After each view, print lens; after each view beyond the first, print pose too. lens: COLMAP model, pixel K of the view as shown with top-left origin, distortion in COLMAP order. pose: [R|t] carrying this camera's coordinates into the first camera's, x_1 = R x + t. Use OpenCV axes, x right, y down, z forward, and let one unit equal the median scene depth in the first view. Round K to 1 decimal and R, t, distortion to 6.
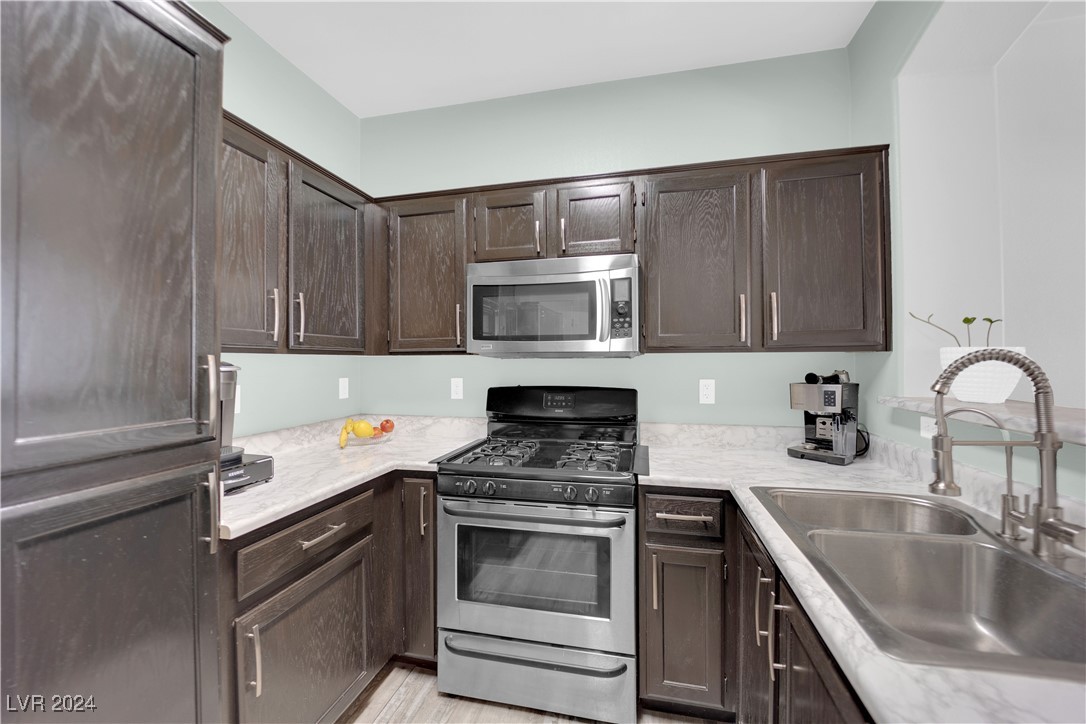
lens RADIAL K [[436.1, 0, 542.2], [0, 436.1, 359.0], [0, 0, 1]] dist [-0.007988, -0.004774]
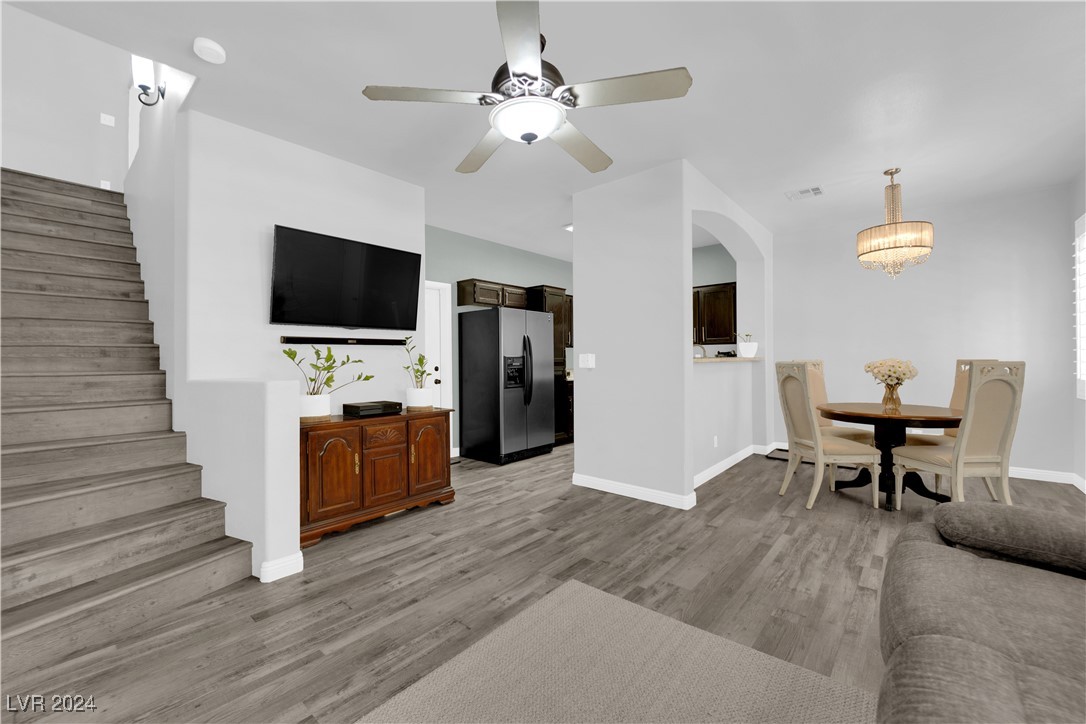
lens RADIAL K [[436.1, 0, 542.2], [0, 436.1, 359.0], [0, 0, 1]] dist [-0.007988, -0.004774]
pose [[0.886829, -0.003593, -0.462083, 1.001658], [0.007159, 0.999957, 0.005964, 0.064669], [0.462042, -0.008597, 0.886817, -2.599058]]
